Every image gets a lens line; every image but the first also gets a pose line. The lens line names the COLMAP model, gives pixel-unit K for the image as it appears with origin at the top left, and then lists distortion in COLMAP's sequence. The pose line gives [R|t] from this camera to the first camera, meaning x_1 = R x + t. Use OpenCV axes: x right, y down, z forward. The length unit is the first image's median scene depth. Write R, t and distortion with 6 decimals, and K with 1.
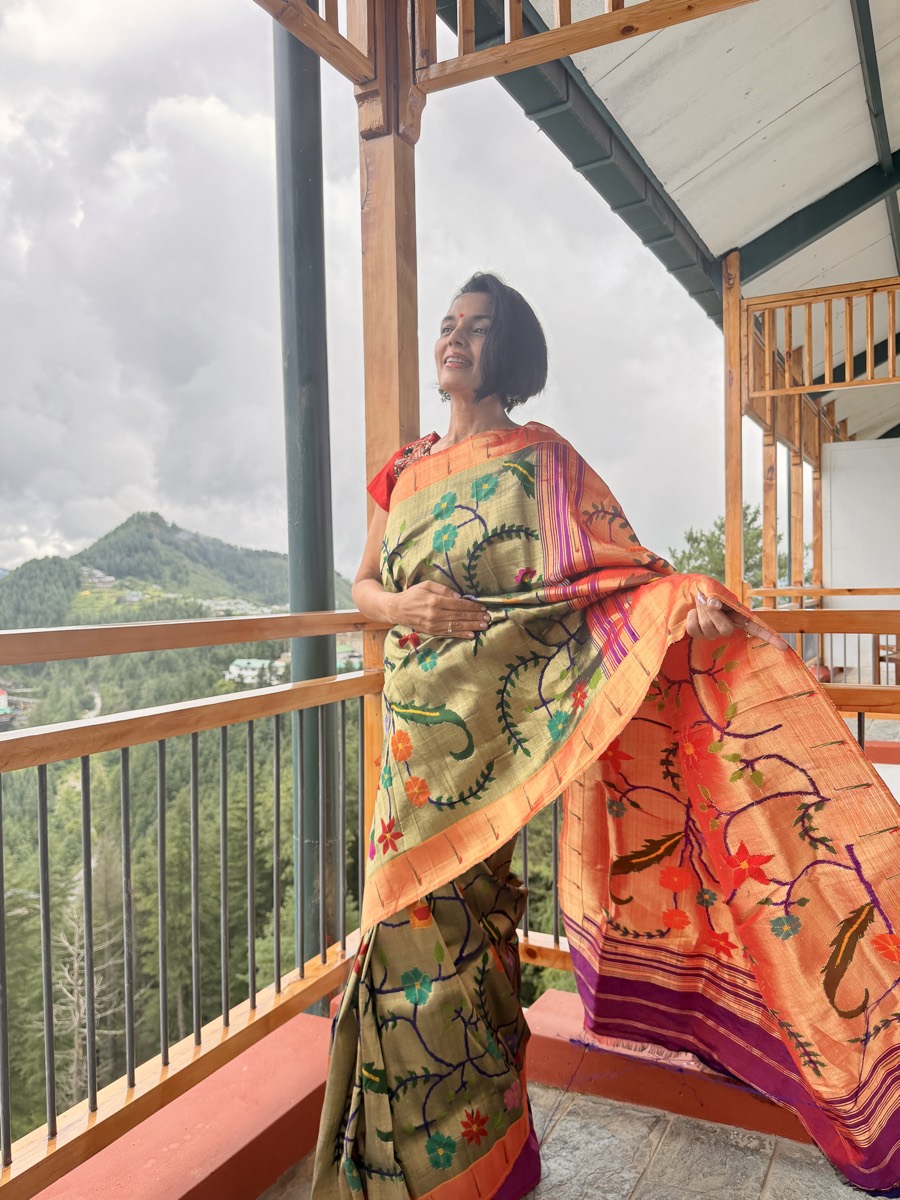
lens RADIAL K [[941.0, 0, 450.0], [0, 941.0, 600.0], [0, 0, 1]] dist [0.010268, -0.027723]
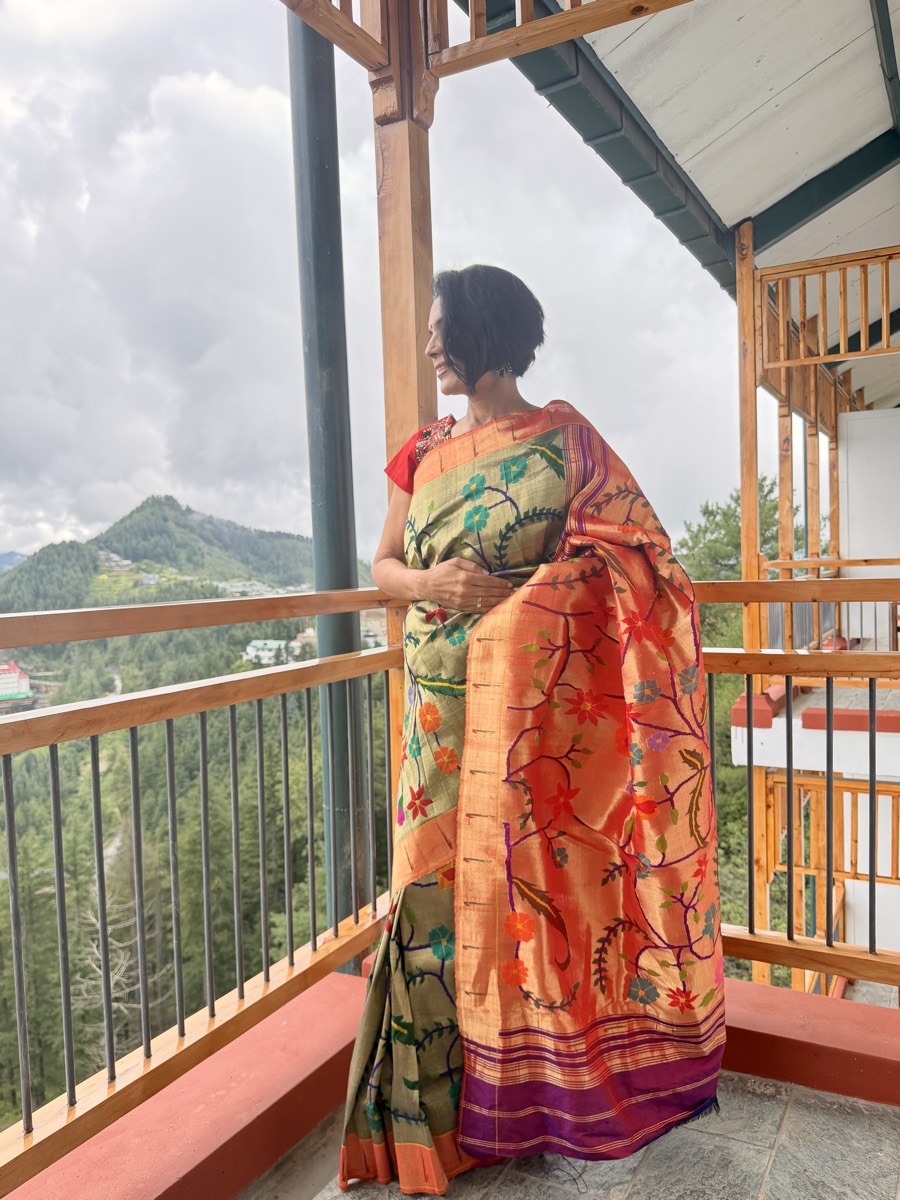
lens RADIAL K [[940.9, 0, 439.7], [0, 940.9, 605.5], [0, 0, 1]] dist [0.010485, -0.027833]
pose [[0.999526, -0.015845, -0.026411, -0.002647], [0.016611, 0.999440, 0.029034, 0.000727], [0.025936, -0.029459, 0.999229, -0.012576]]
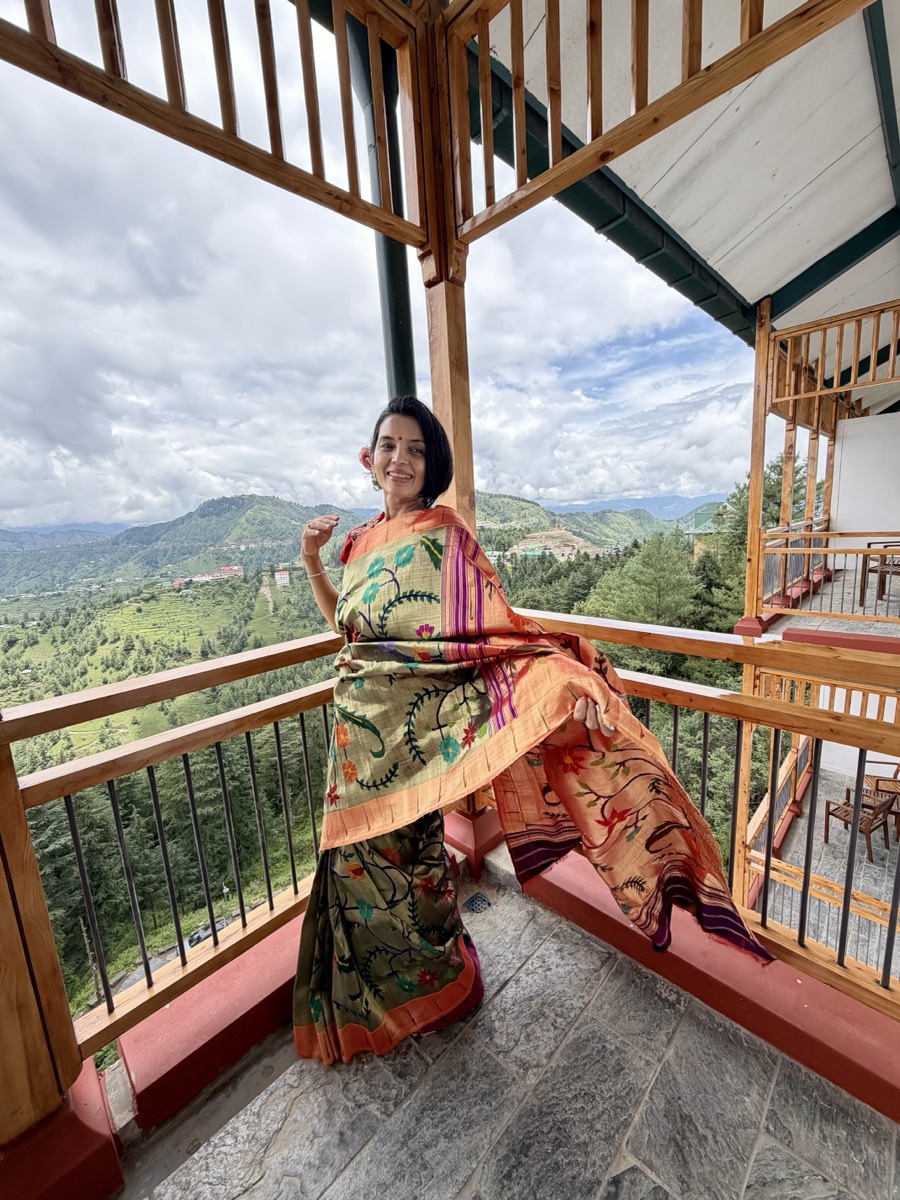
lens RADIAL K [[477.9, 0, 447.3], [0, 477.9, 596.4], [0, 0, 1]] dist [-0.000674, -0.000159]
pose [[0.952494, 0.012018, -0.304322, 0.065634], [0.037044, 0.987230, 0.154931, -0.051483], [0.302298, -0.158844, 0.939885, 0.093711]]
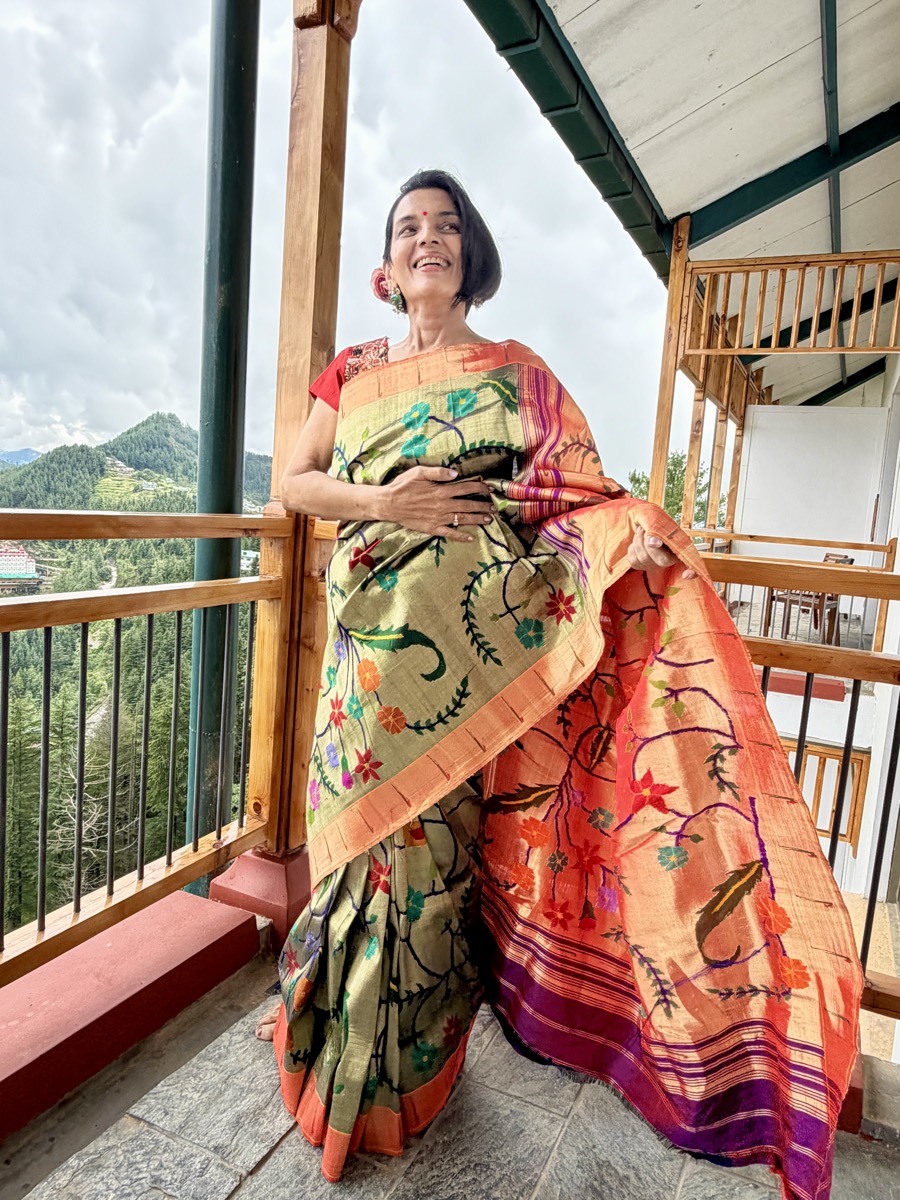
lens RADIAL K [[803.4, 0, 450.4], [0, 803.4, 594.0], [0, 0, 1]] dist [-0.006519, -0.001081]
pose [[0.995598, 0.084310, 0.040944, 0.031209], [-0.087911, 0.991488, 0.096039, -0.002770], [-0.032498, -0.099216, 0.994535, 0.048041]]
